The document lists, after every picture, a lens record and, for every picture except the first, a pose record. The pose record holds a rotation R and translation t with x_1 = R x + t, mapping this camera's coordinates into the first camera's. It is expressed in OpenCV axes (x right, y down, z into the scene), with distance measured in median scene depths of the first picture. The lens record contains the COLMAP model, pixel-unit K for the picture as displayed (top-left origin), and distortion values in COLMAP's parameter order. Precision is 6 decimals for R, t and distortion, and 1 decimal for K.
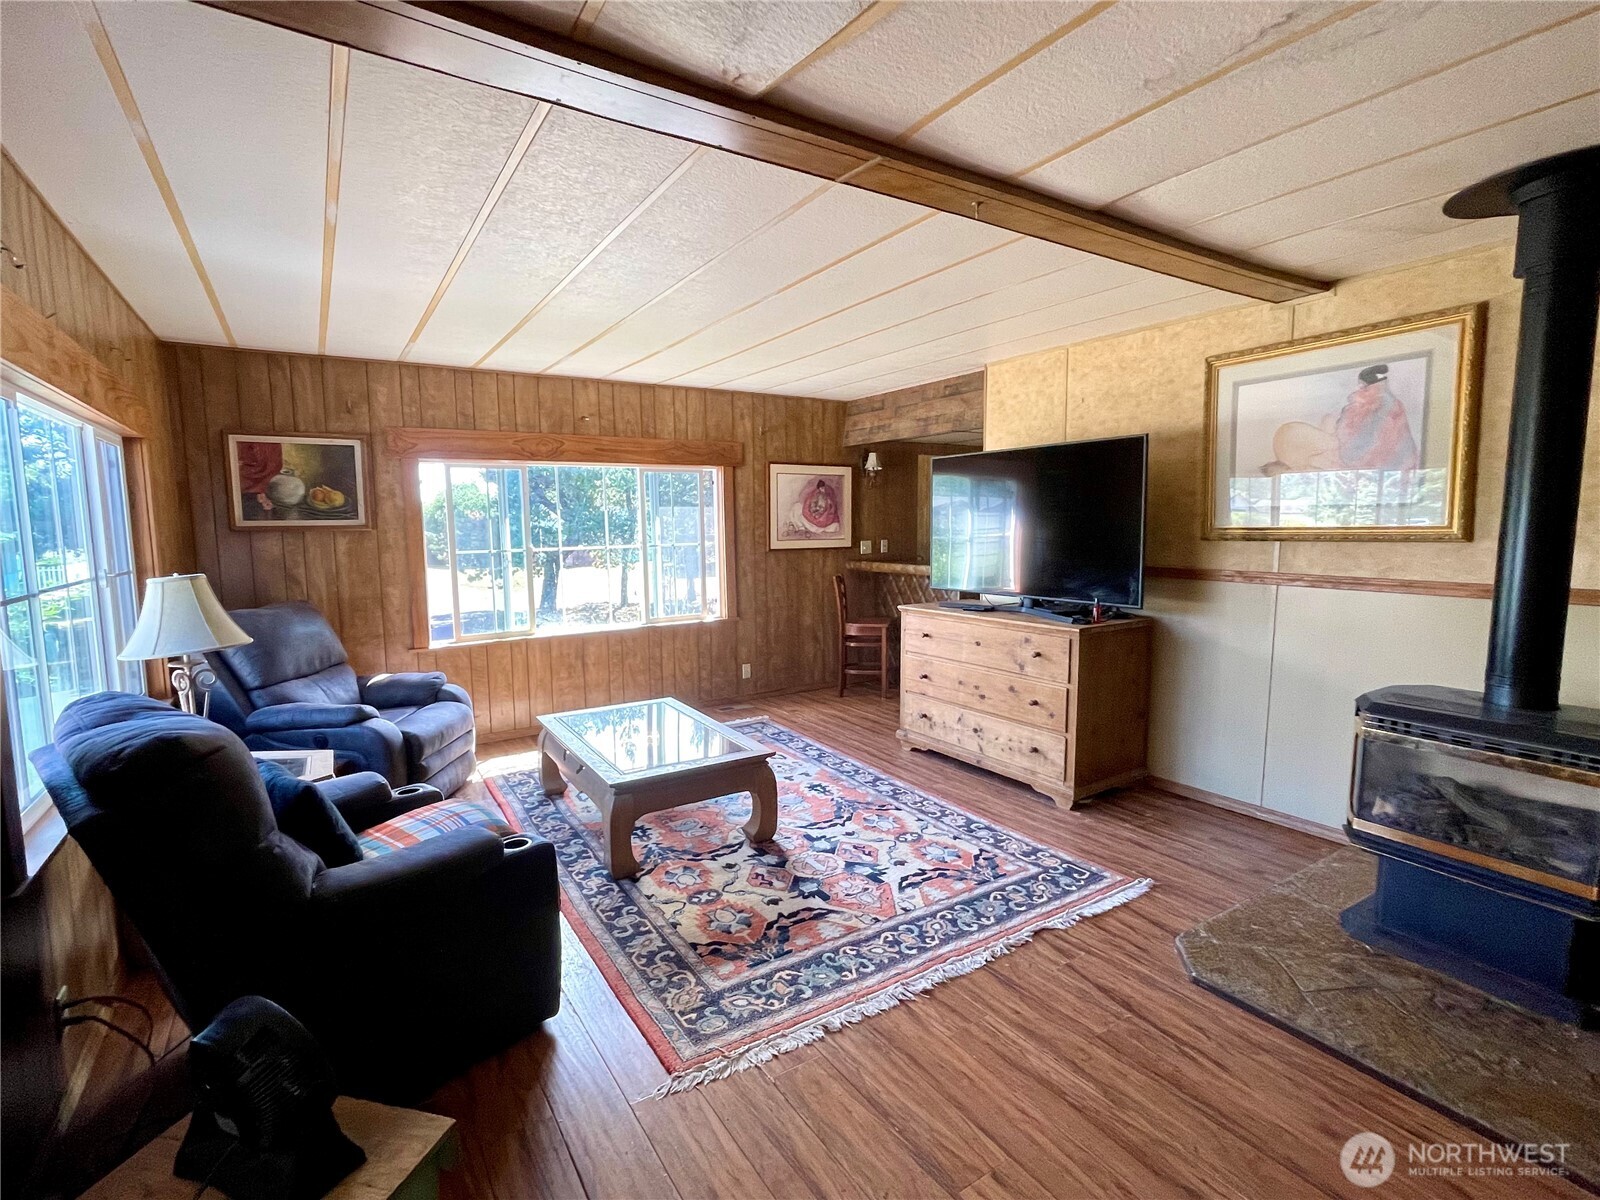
lens RADIAL K [[752.7, 0, 791.3], [0, 752.7, 599.5], [0, 0, 1]] dist [-0.009263, 0.001980]
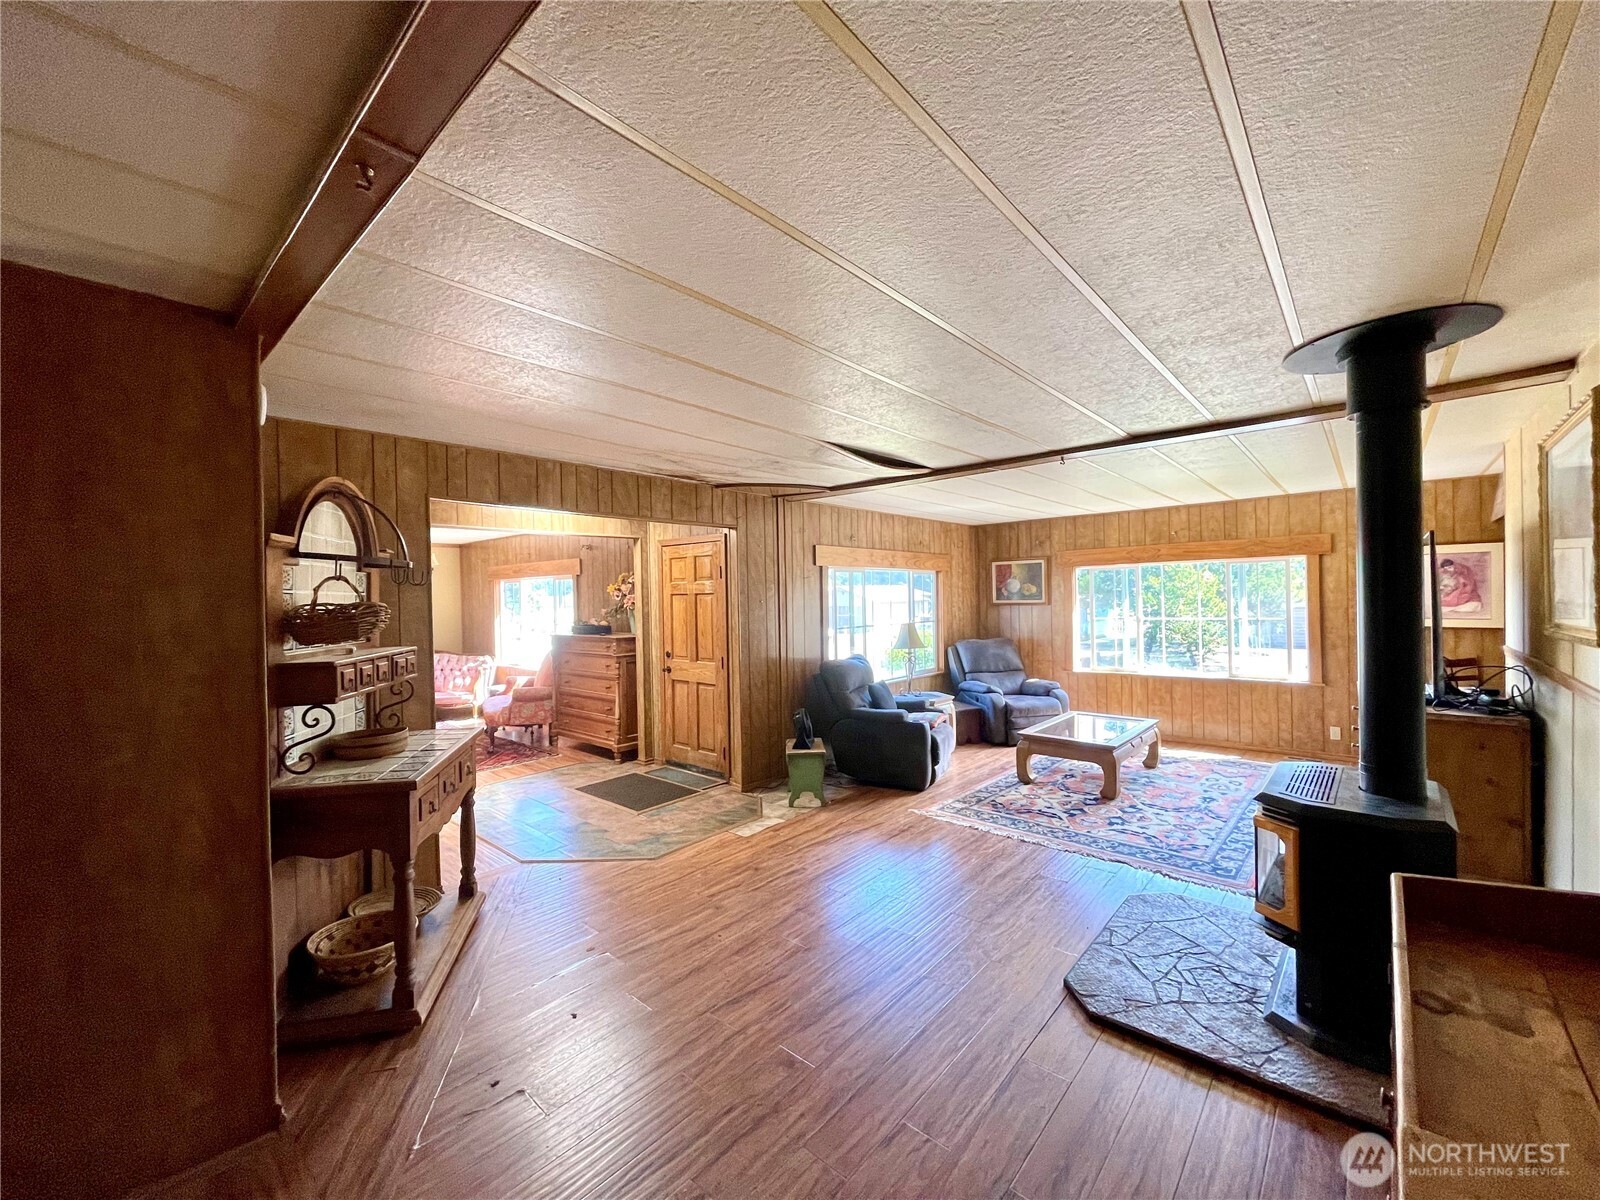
lens RADIAL K [[652.4, 0, 805.7], [0, 652.4, 597.5], [0, 0, 1]] dist [0.002643, 0.000420]
pose [[0.282502, 0.005791, -0.959249, 1.189053], [-0.085372, 0.996165, -0.019129, -0.037695], [0.955460, 0.087297, 0.281913, -0.089074]]
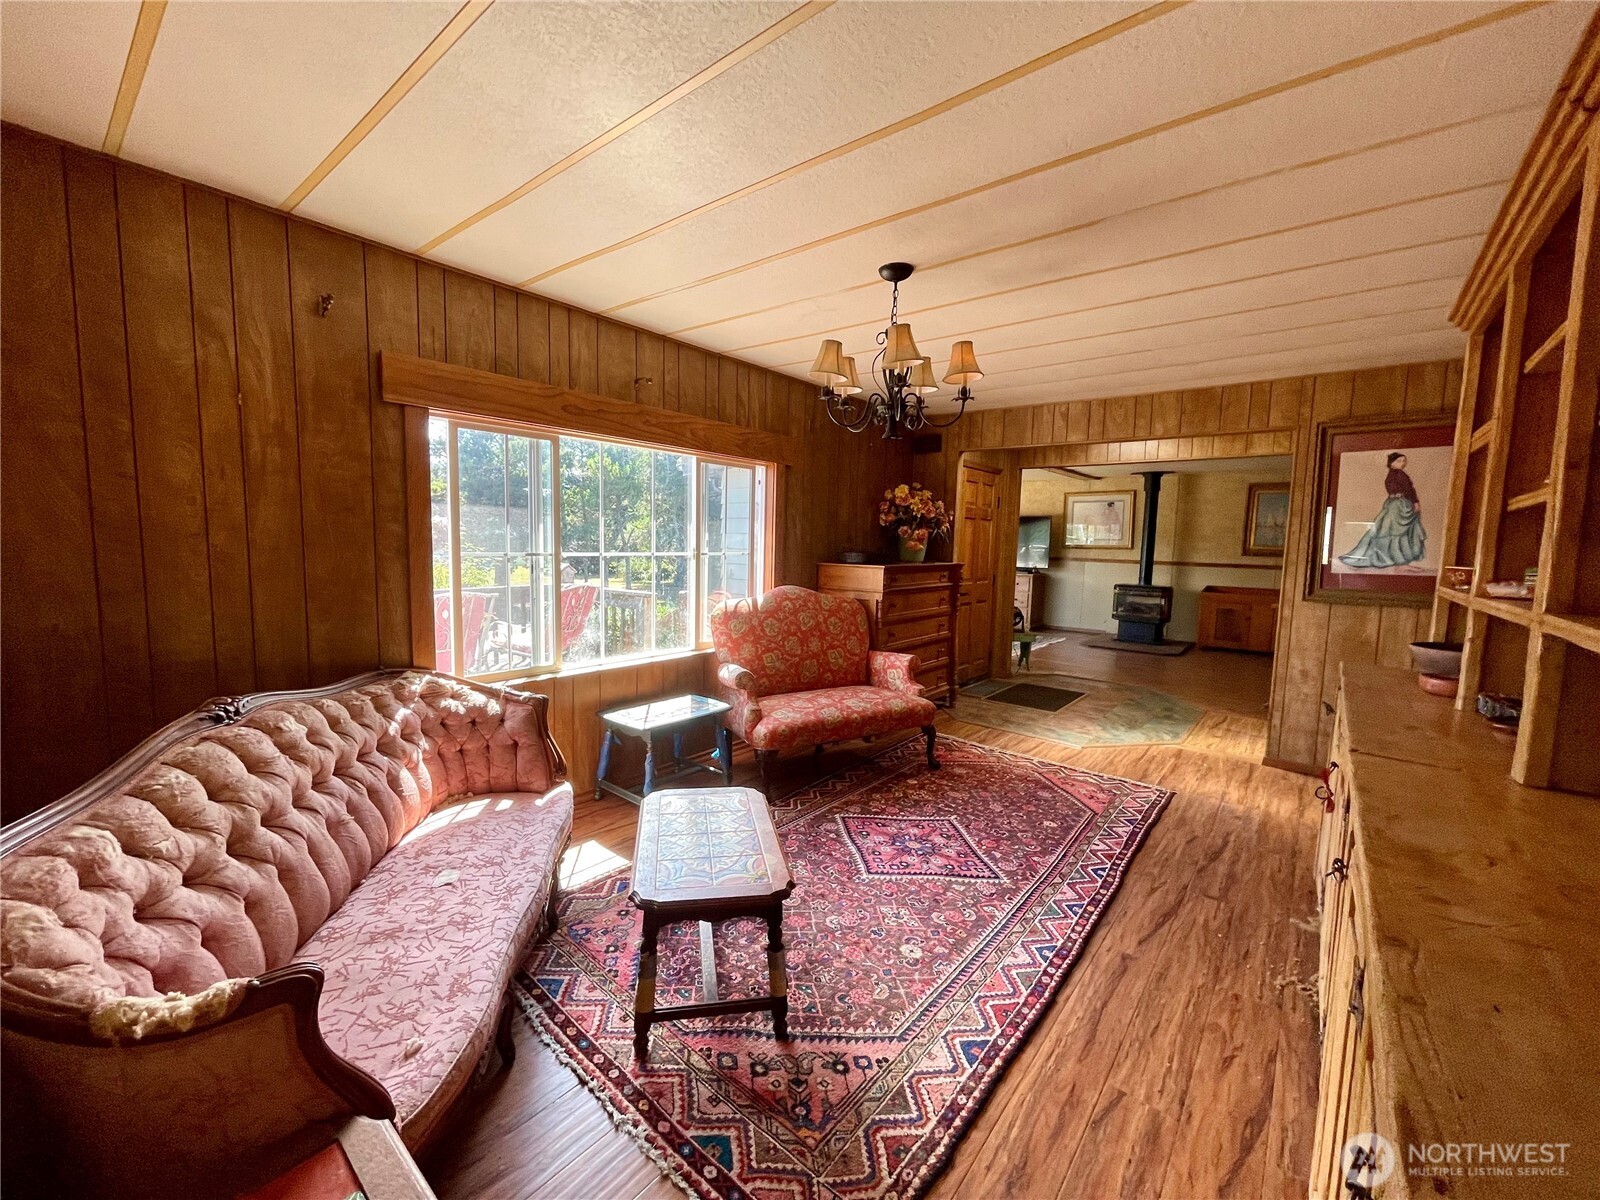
lens RADIAL K [[652.4, 0, 799.4], [0, 652.4, 595.2], [0, 0, 1]] dist [0.002643, 0.000420]
pose [[0.949123, -0.010528, 0.314730, -1.614183], [0.011763, 0.999929, -0.002024, 0.131281], [-0.314686, 0.005623, 0.949179, -1.495326]]
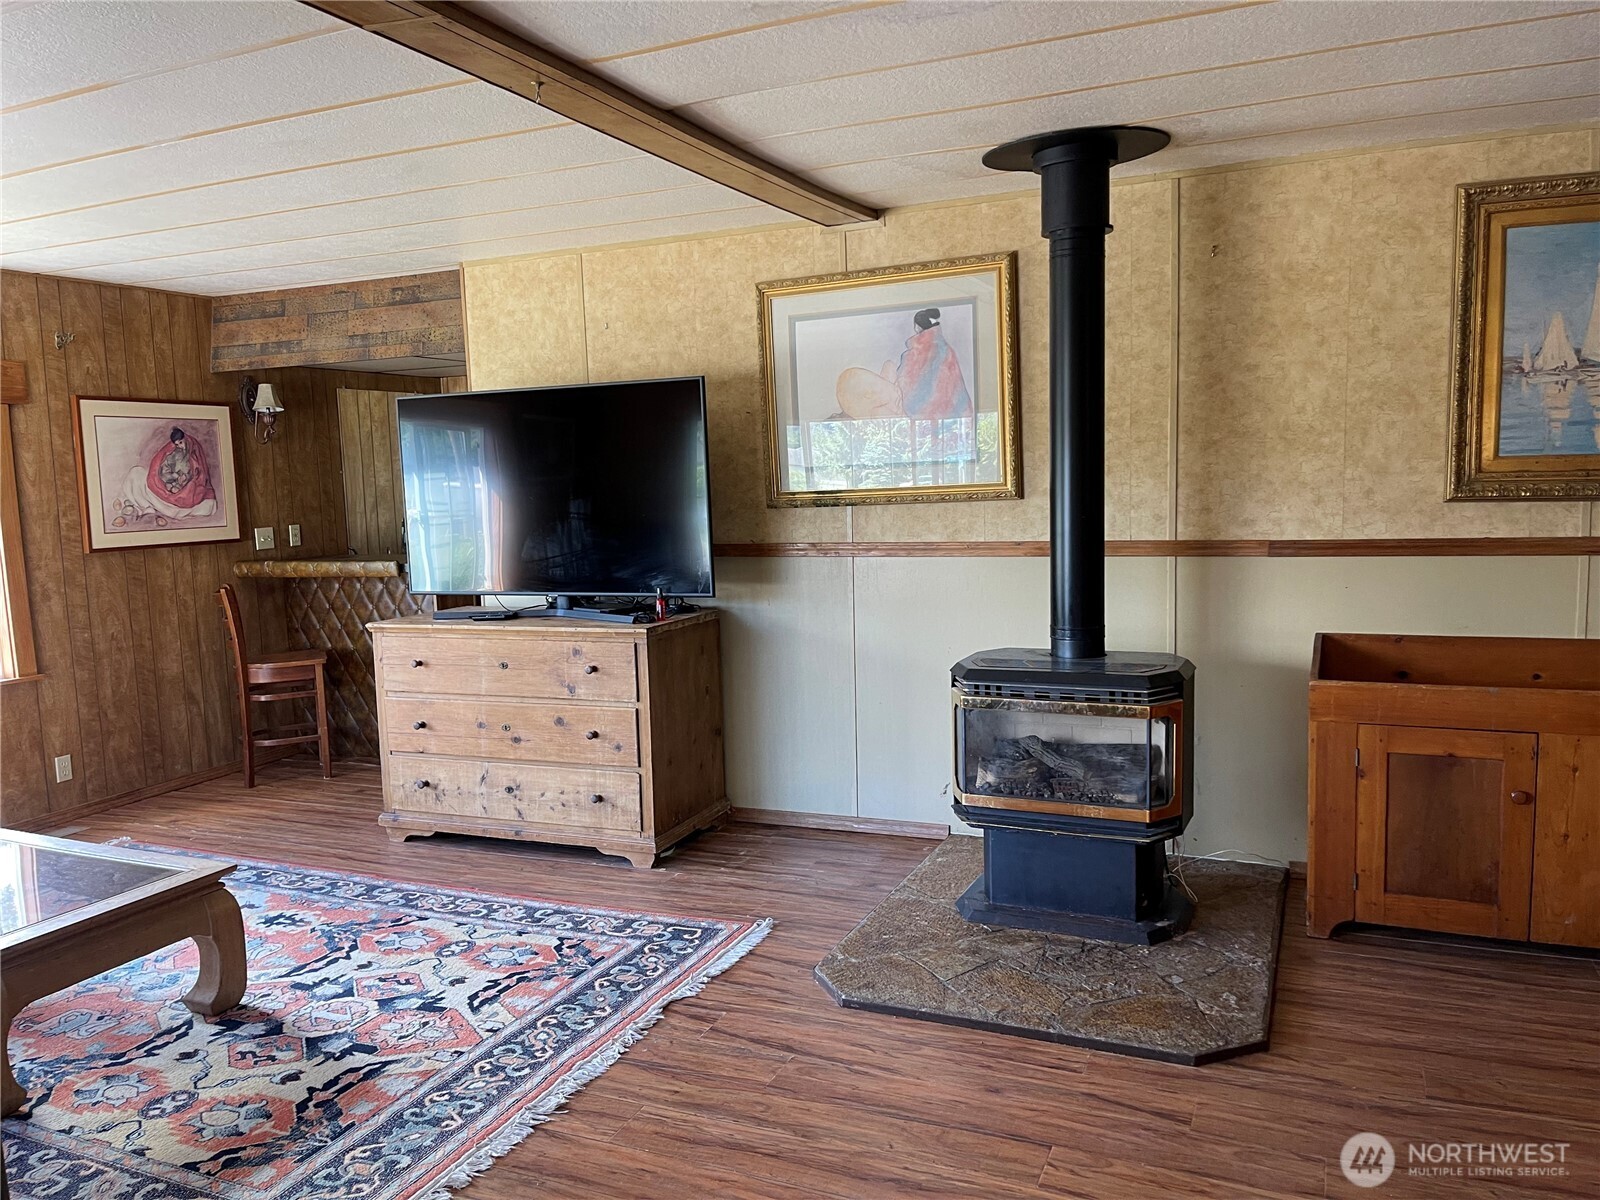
lens RADIAL K [[1216.4, 0, 794.5], [0, 1216.4, 601.5], [0, 0, 1]] dist [0.061119, -0.055348]
pose [[0.832356, -0.075976, 0.549009, -0.185858], [0.083243, 0.996461, 0.011692, 0.010752], [-0.547954, 0.035969, 0.835734, -0.132349]]
